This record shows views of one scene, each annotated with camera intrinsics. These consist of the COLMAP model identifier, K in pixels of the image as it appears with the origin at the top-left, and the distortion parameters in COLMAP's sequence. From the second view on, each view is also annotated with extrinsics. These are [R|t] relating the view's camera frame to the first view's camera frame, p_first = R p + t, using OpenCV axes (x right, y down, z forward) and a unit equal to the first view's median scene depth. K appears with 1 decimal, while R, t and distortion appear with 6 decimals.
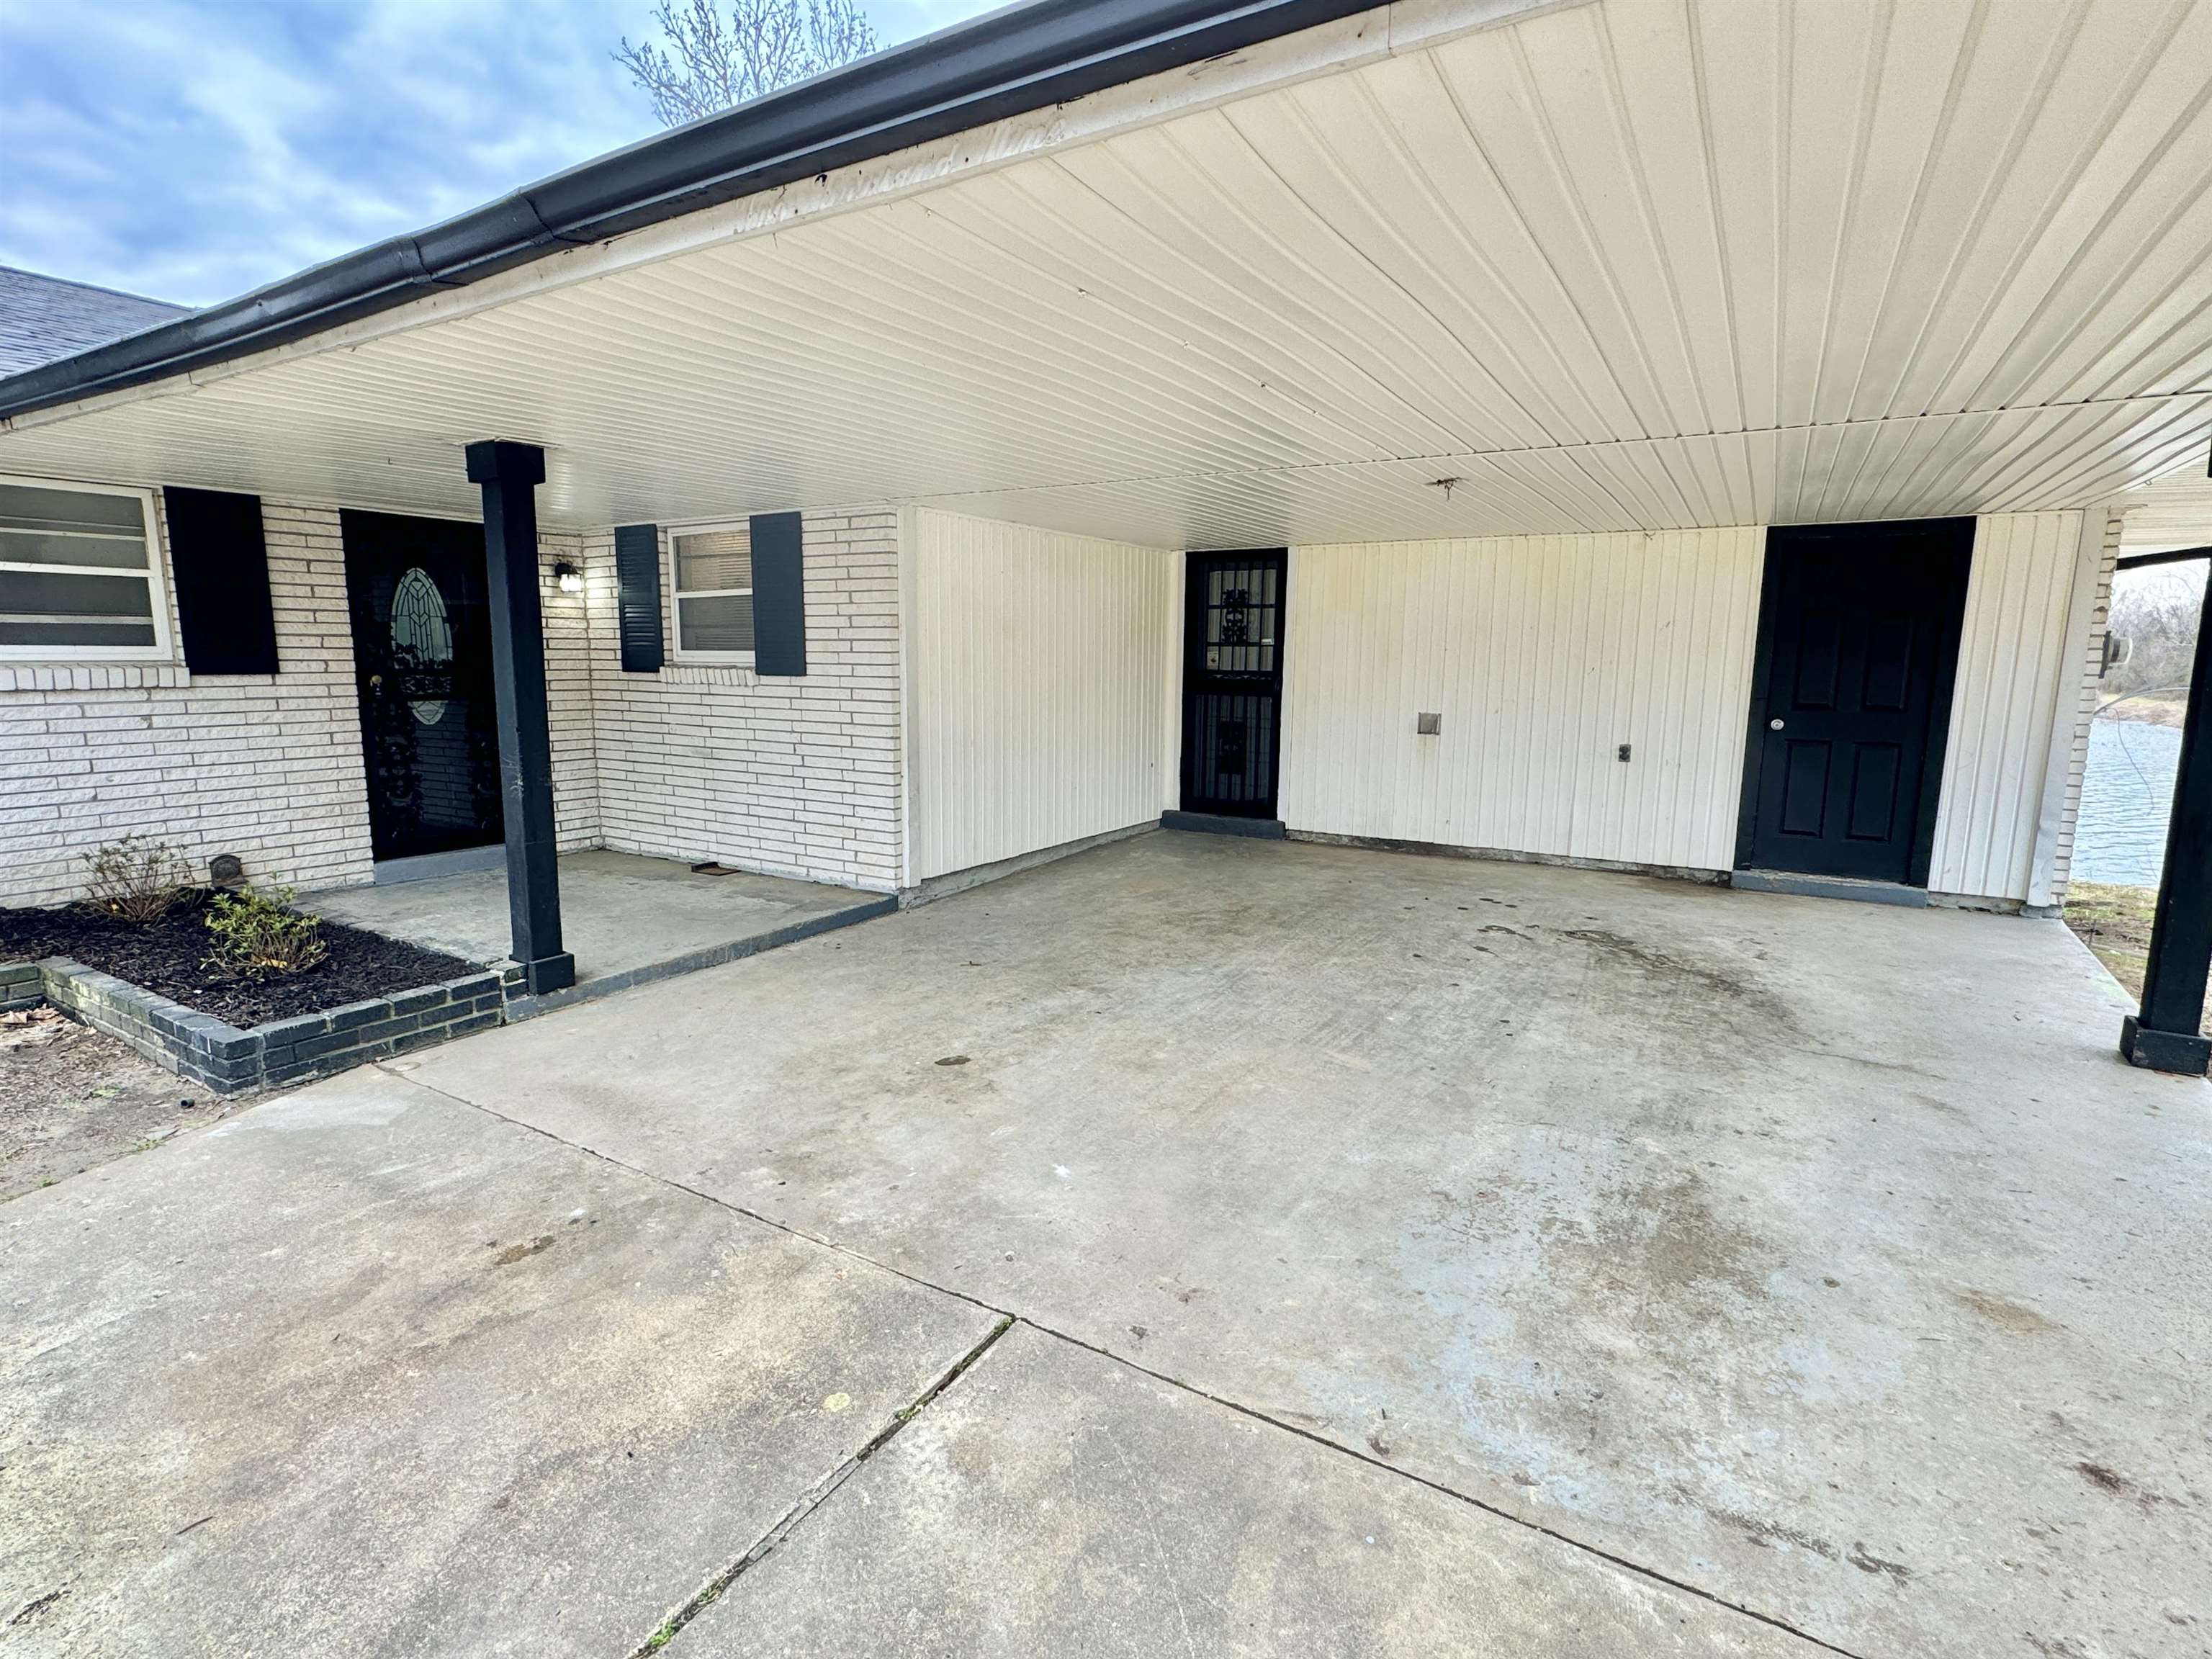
lens RADIAL K [[1073.1, 0, 1100.5], [0, 1073.1, 825.3], [0, 0, 1]] dist [-0.002527, 0.000824]
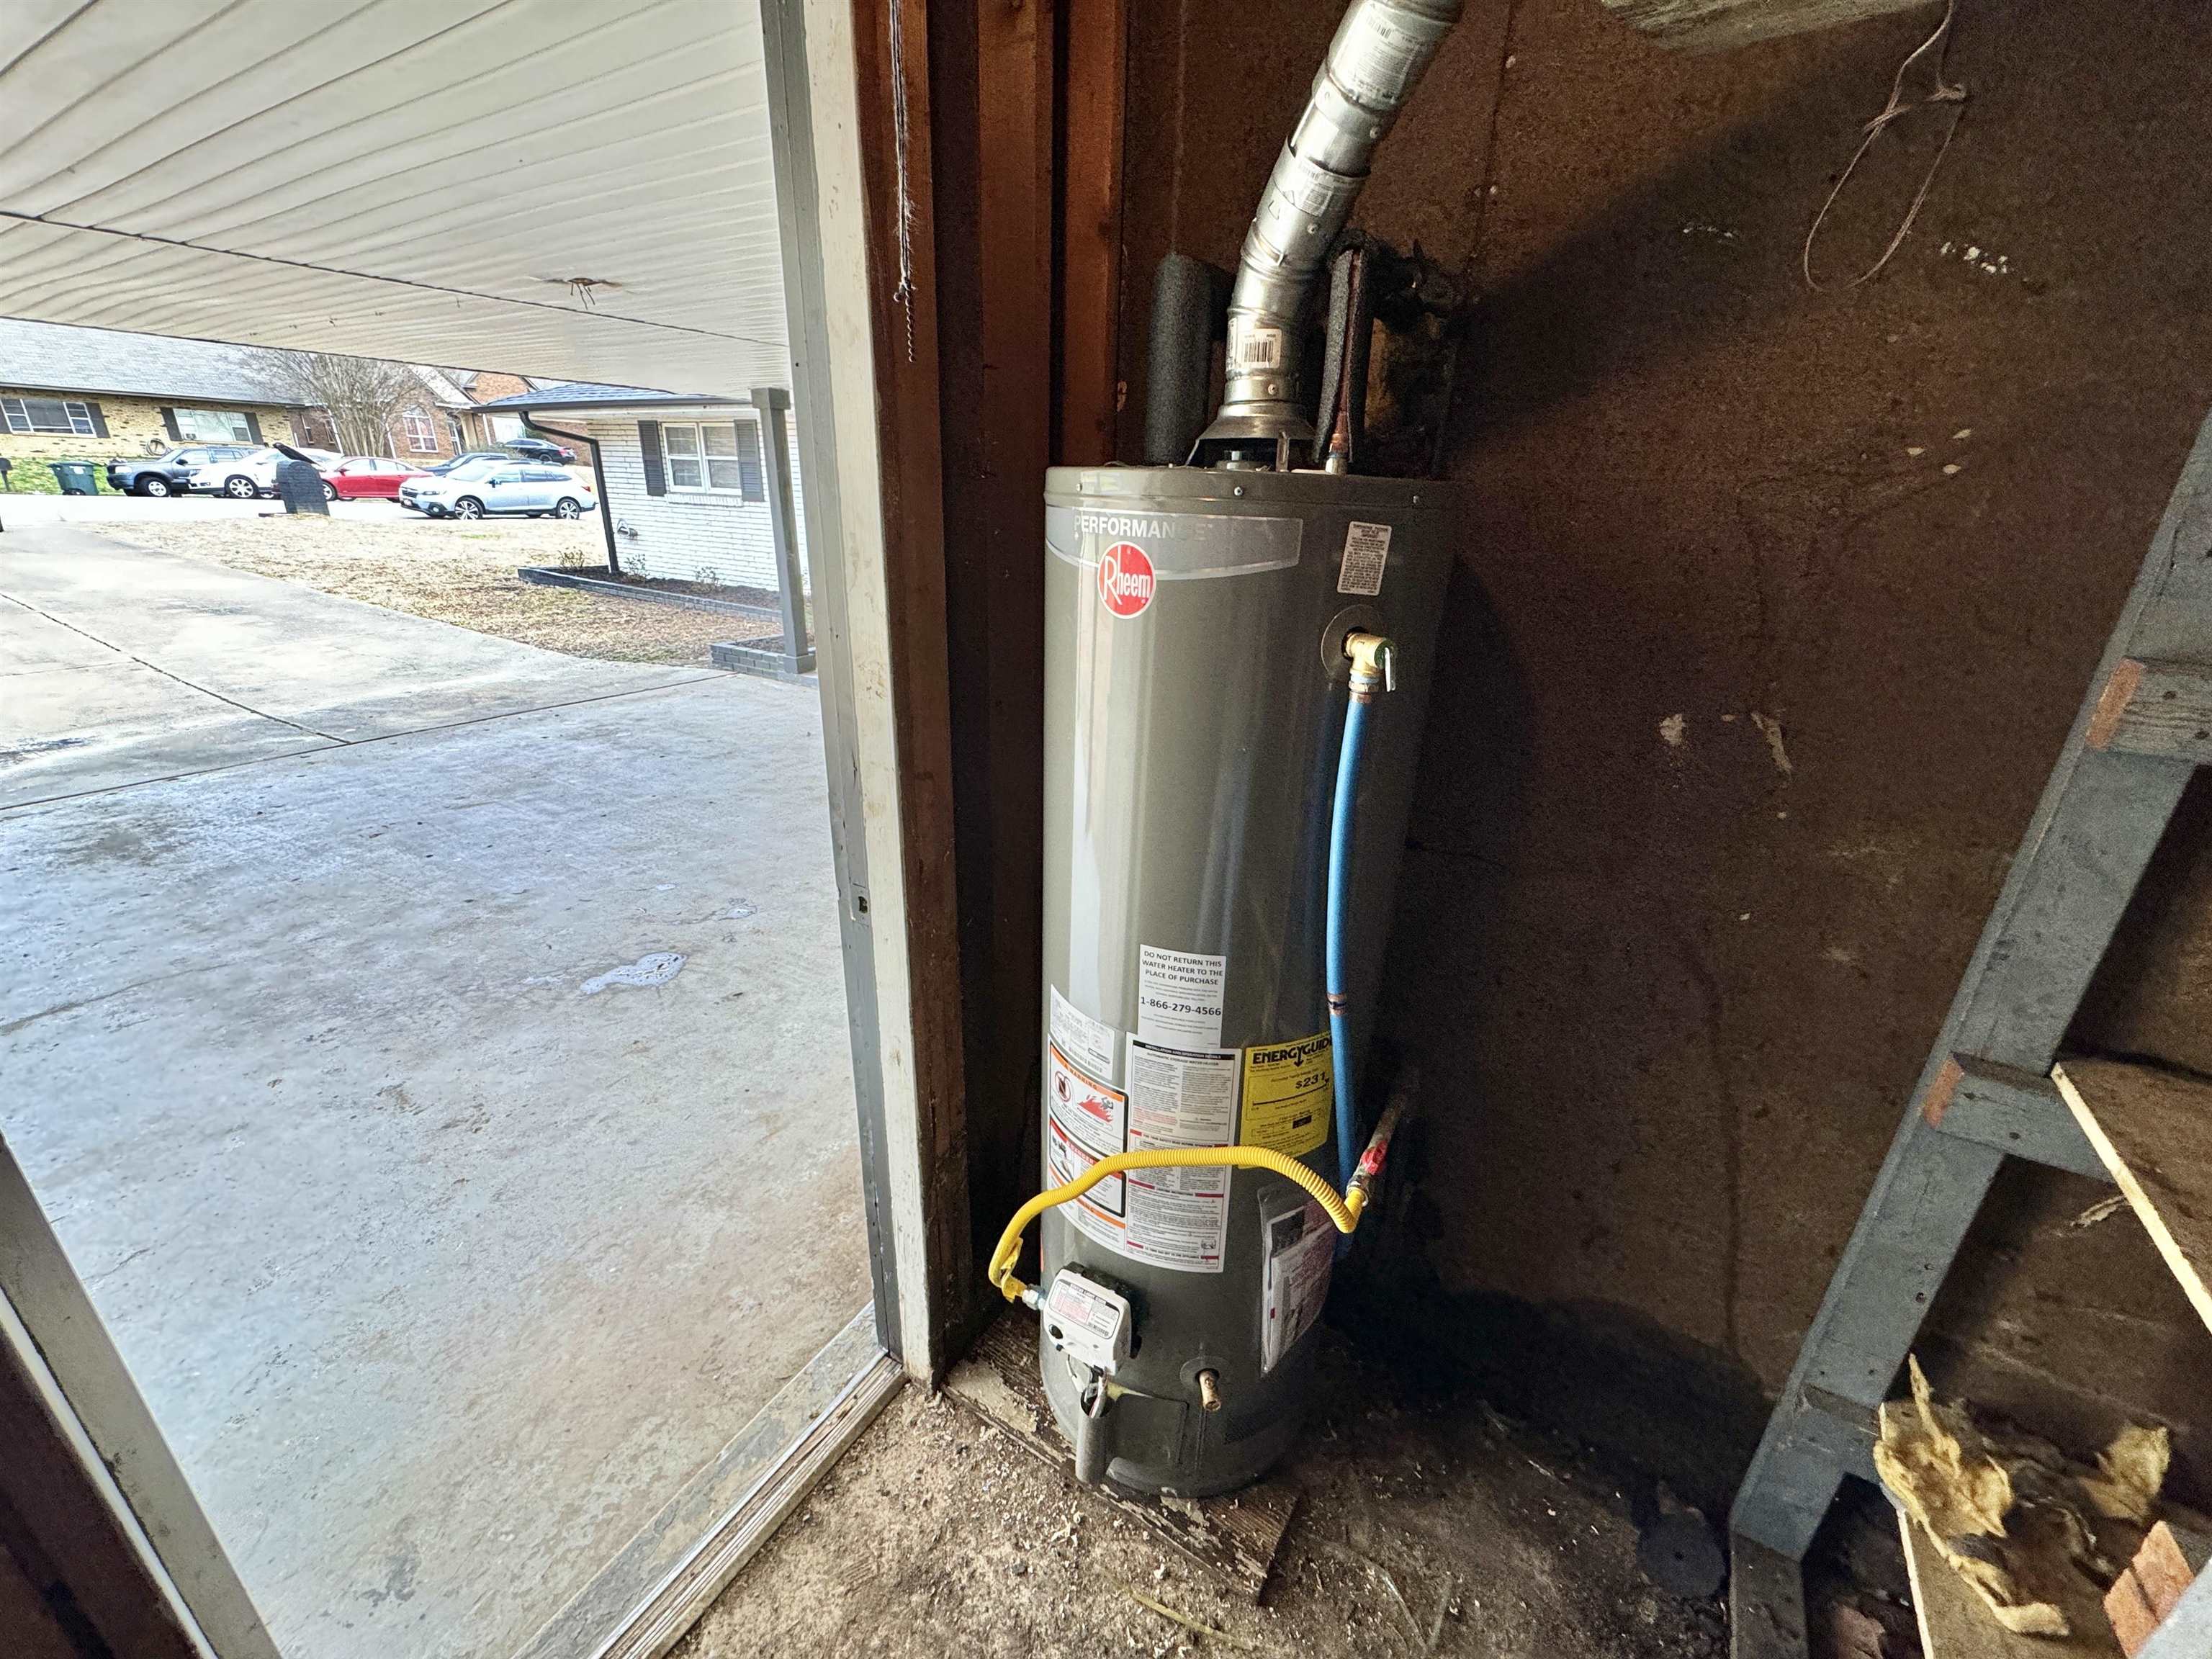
lens RADIAL K [[886.0, 0, 1099.9], [0, 886.0, 834.1], [0, 0, 1]] dist [-0.000679, -0.000380]
pose [[0.000299, 0.371764, -0.928327, 1.231060], [-0.178809, 0.913386, 0.365723, -0.285867], [0.983884, 0.165884, 0.066747, 1.624151]]
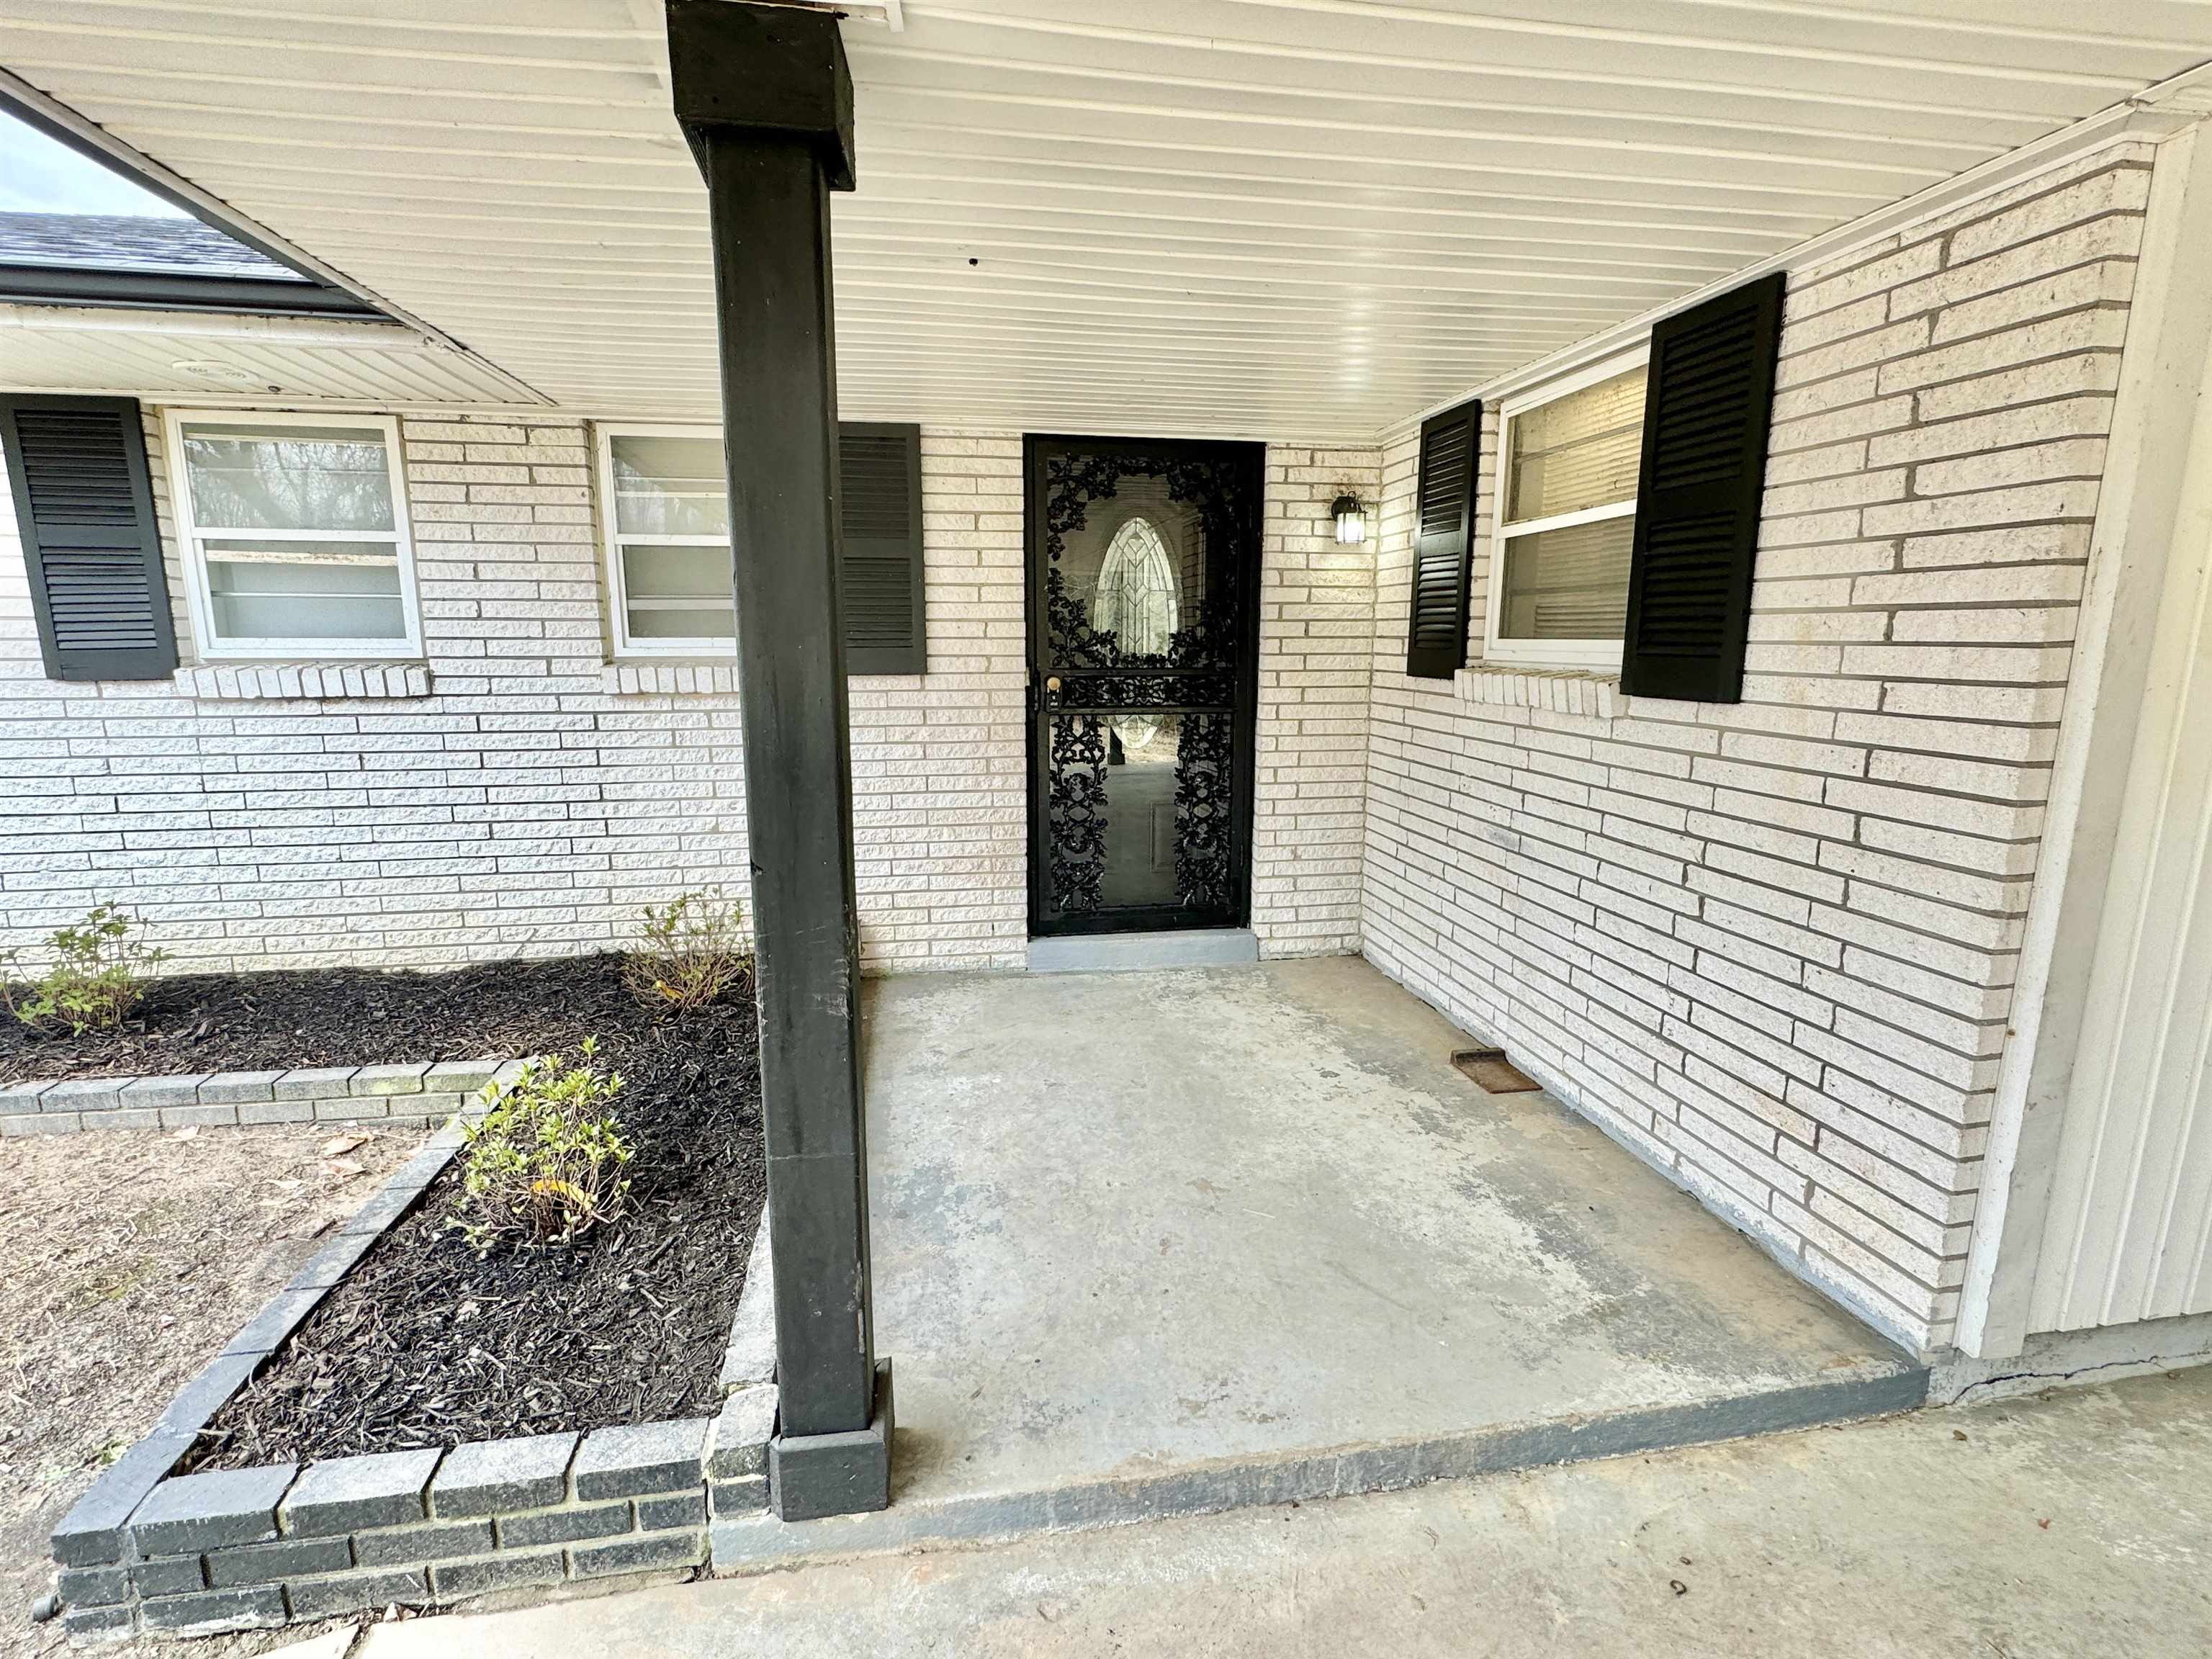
lens RADIAL K [[1073.1, 0, 1097.3], [0, 1073.1, 833.2], [0, 0, 1]] dist [-0.002527, 0.000824]
pose [[0.657663, 0.130118, -0.741990, -0.133300], [-0.114266, 0.990803, 0.072472, -0.095298], [0.744596, 0.037122, 0.666483, 0.573375]]
